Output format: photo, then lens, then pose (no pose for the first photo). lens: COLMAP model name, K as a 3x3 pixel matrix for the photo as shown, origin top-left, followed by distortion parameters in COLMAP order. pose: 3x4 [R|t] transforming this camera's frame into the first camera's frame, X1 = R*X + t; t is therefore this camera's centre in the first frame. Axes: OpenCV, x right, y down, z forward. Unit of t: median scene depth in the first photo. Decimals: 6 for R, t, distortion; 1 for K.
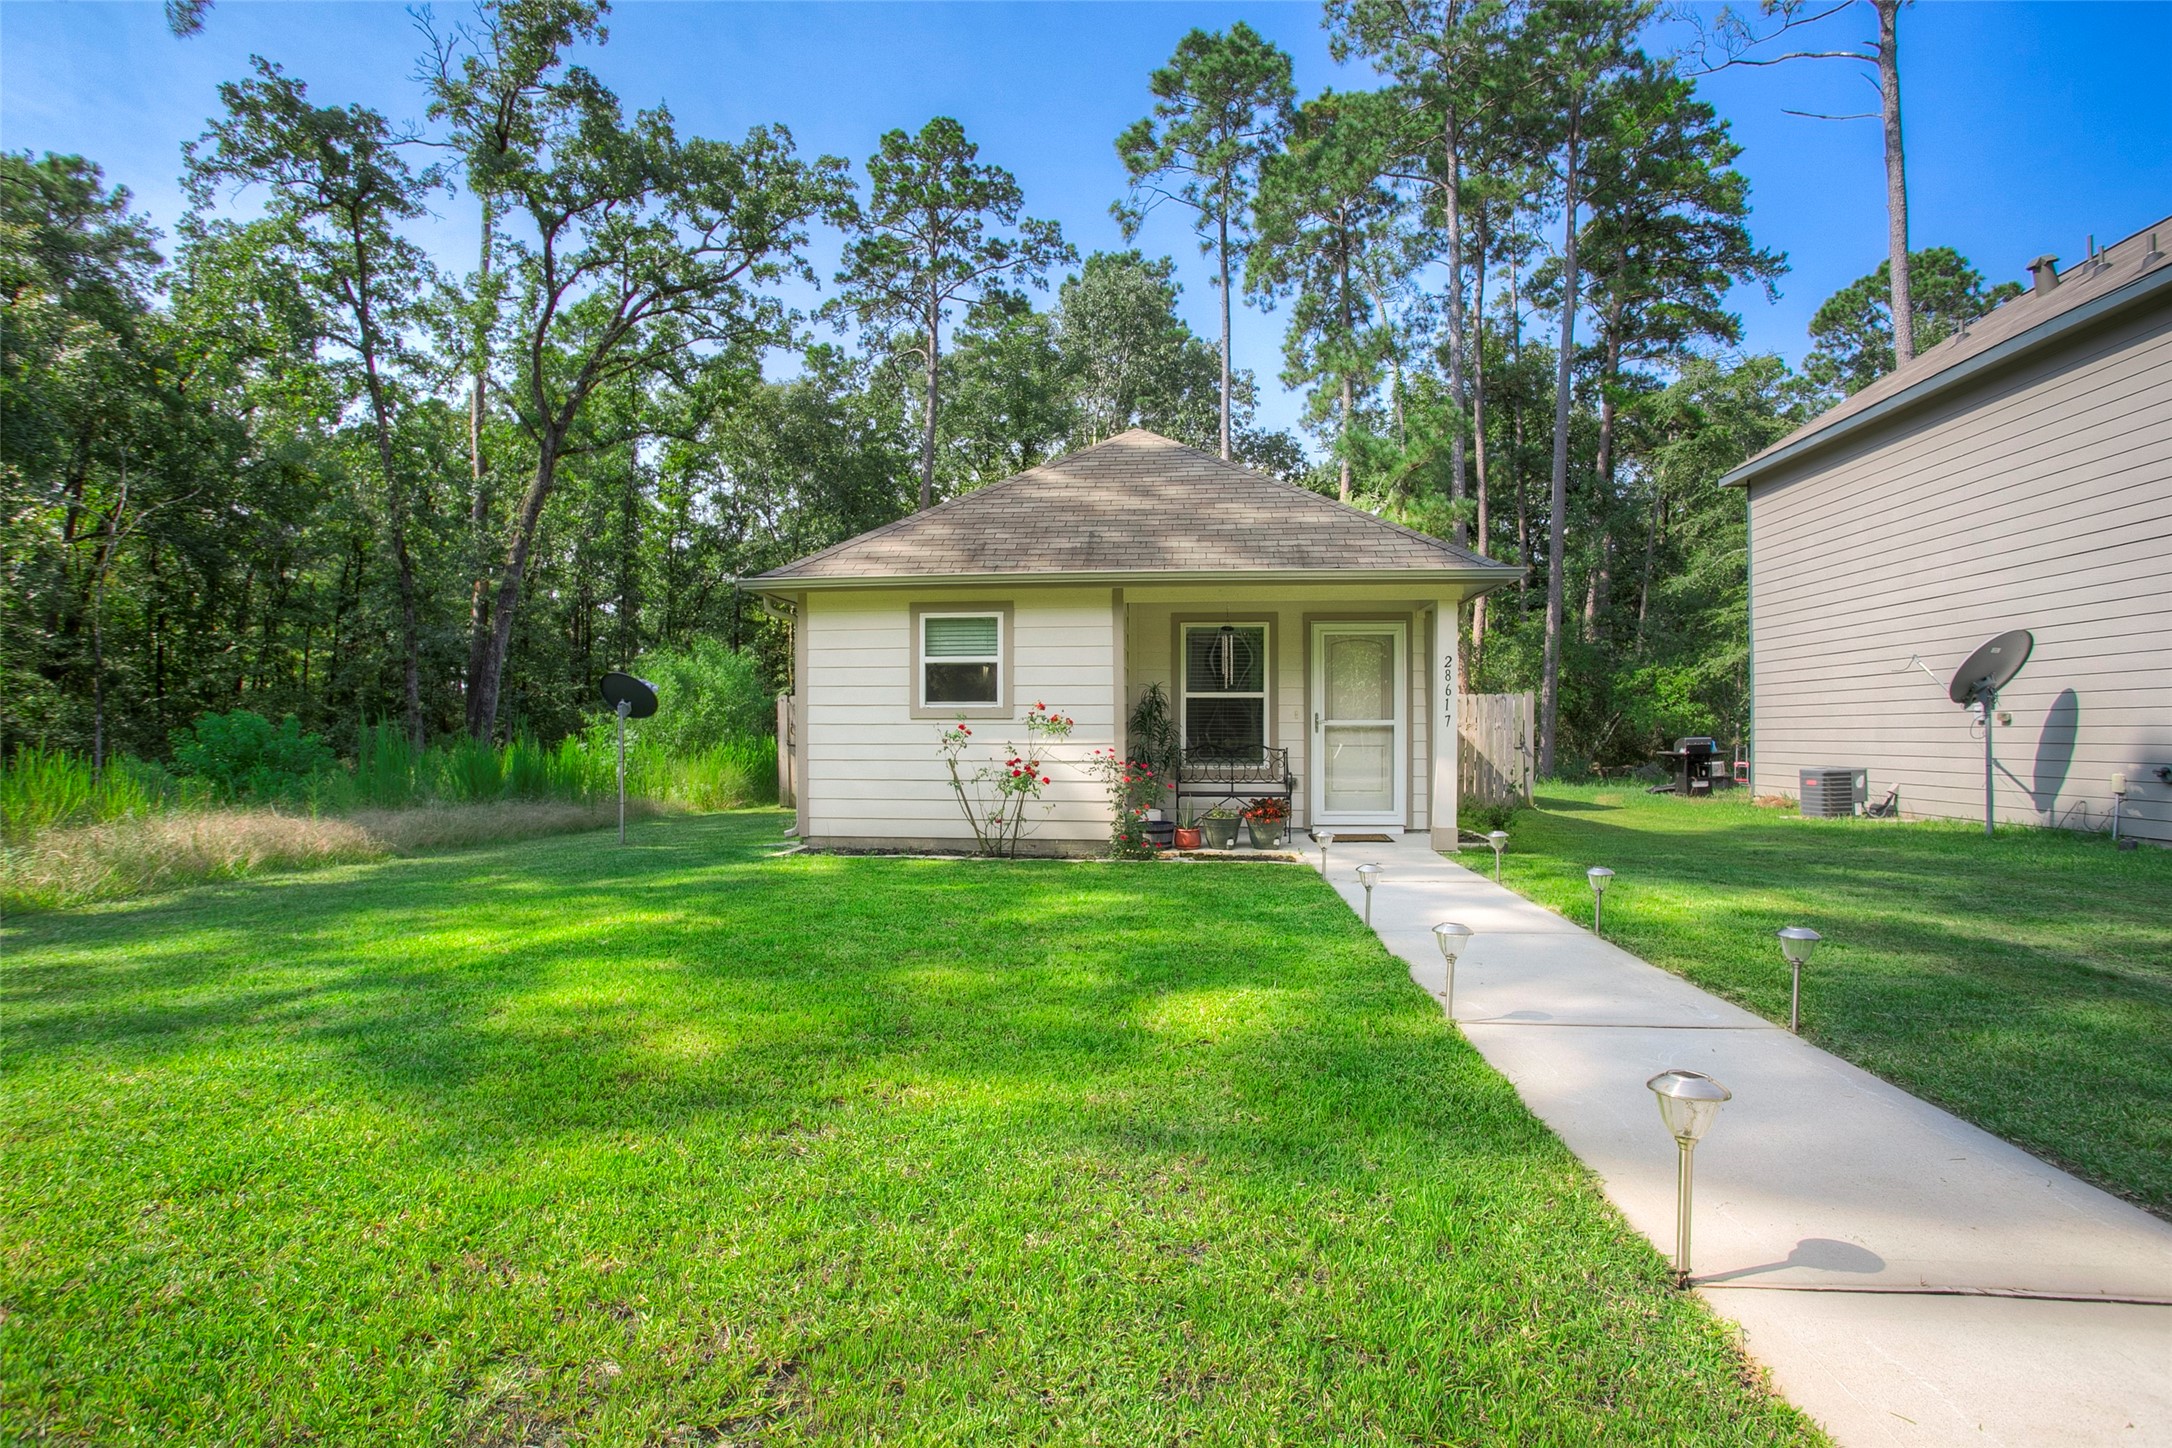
lens RADIAL K [[1038.1, 0, 1089.7], [0, 1038.1, 708.1], [0, 0, 1]] dist [-0.070843, 0.025542]
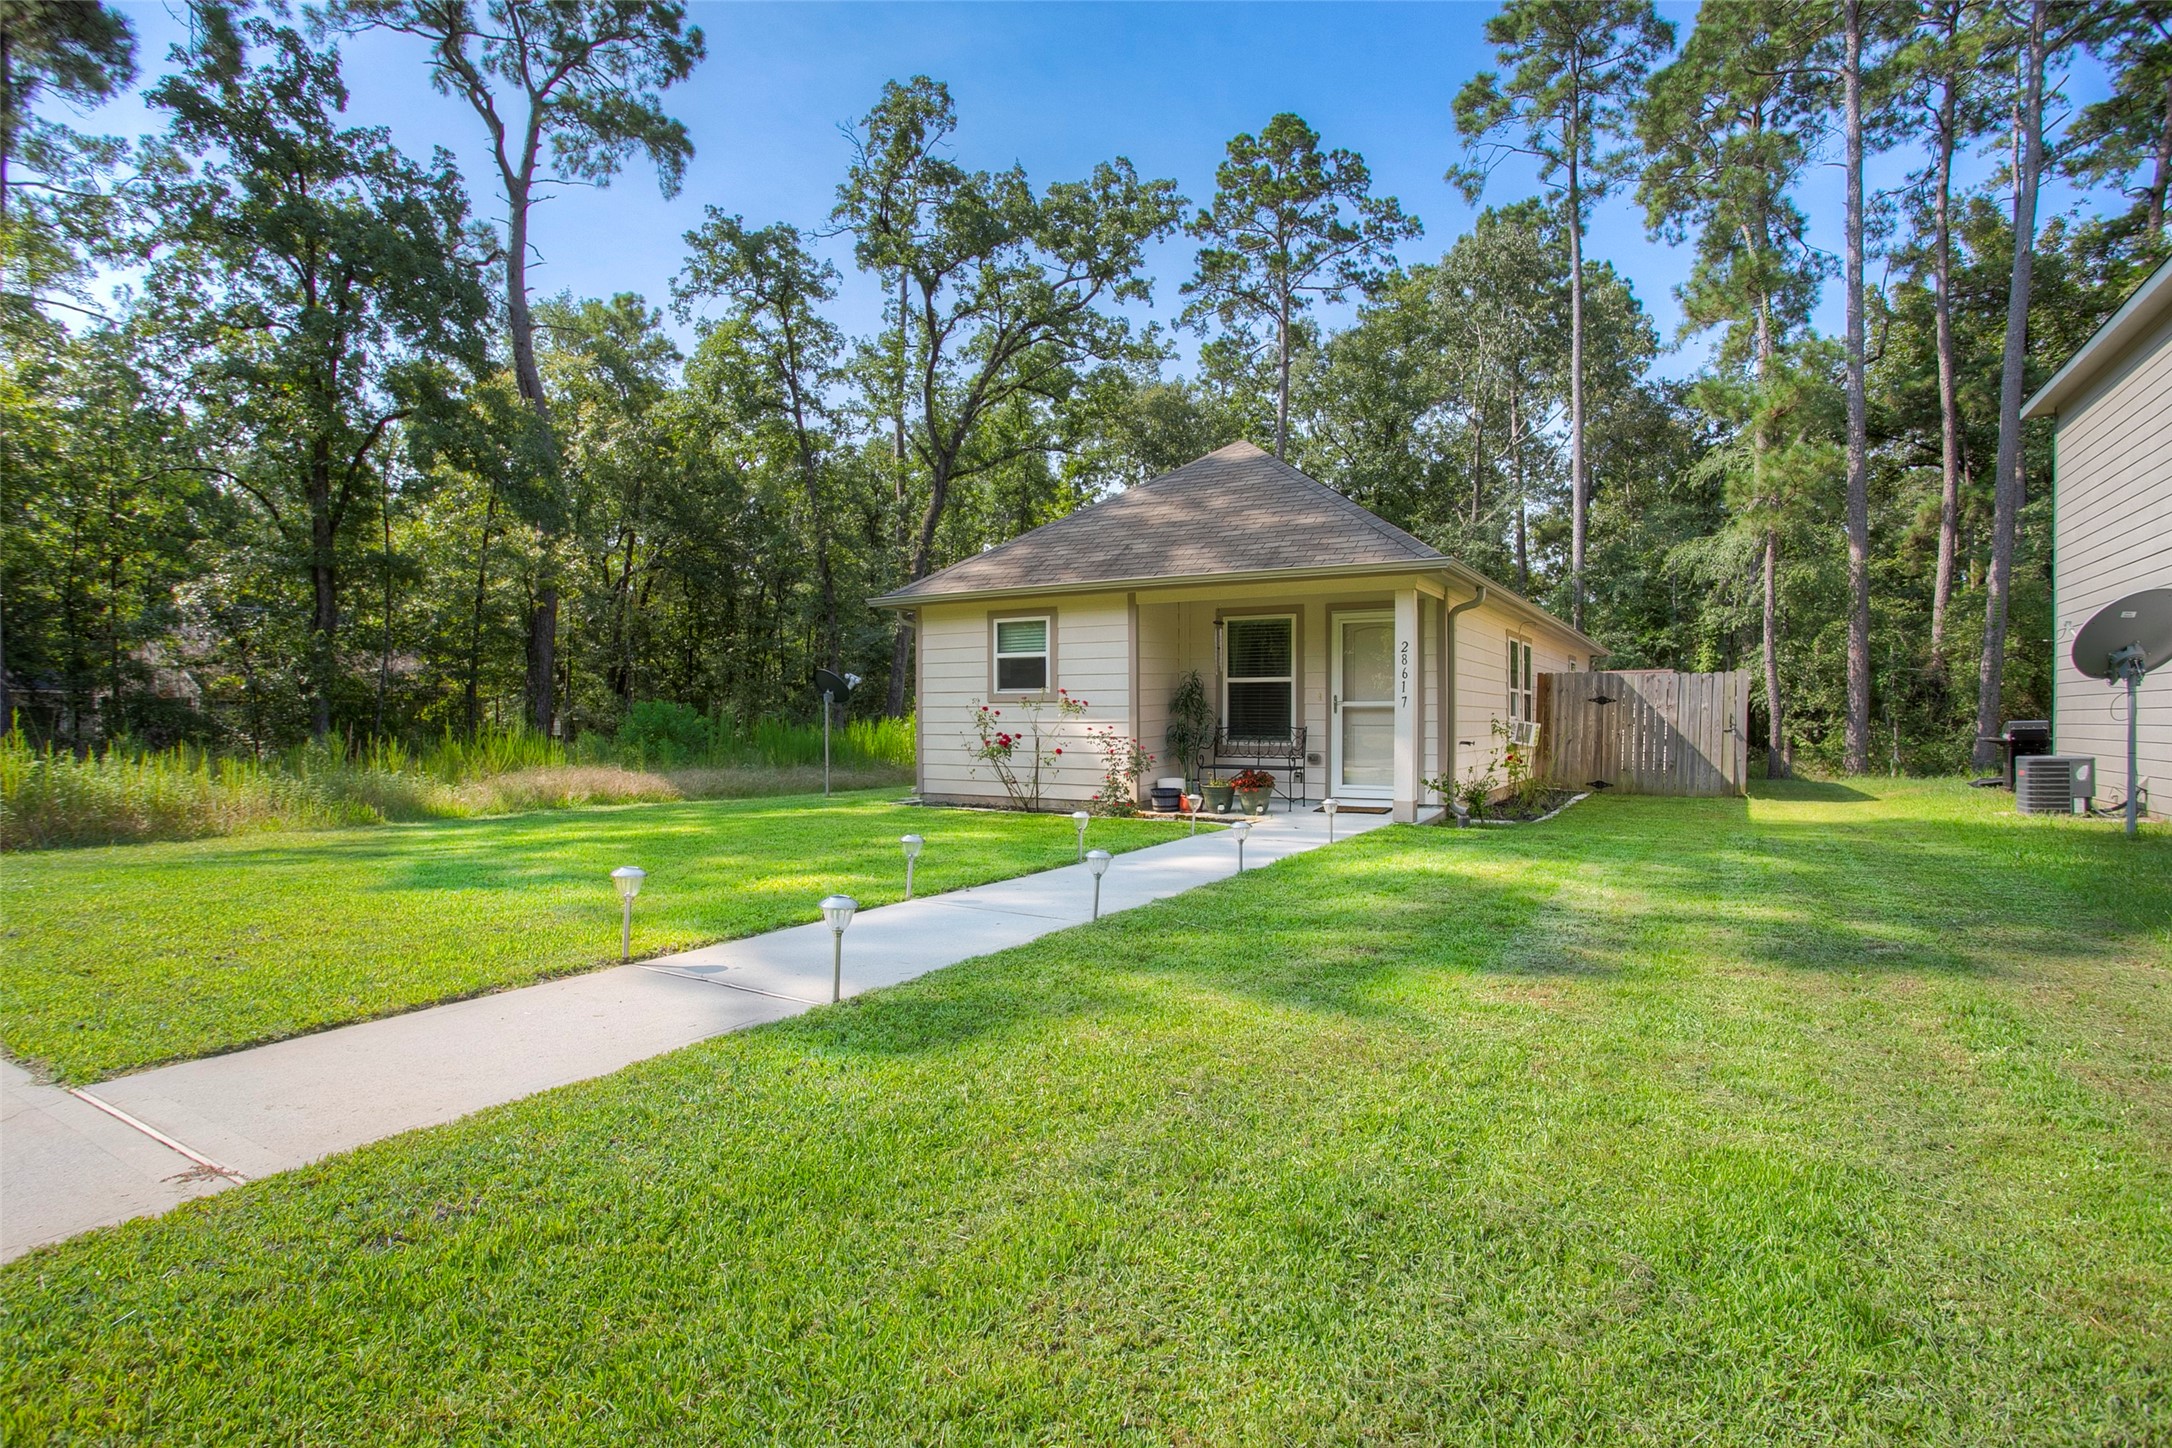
lens RADIAL K [[1038.1, 0, 1089.7], [0, 1038.1, 708.1], [0, 0, 1]] dist [-0.070843, 0.025542]
pose [[0.912427, -0.002545, -0.409232, 0.130856], [0.009542, 0.999841, 0.015058, -0.000214], [0.409129, -0.017644, 0.912306, -0.031835]]
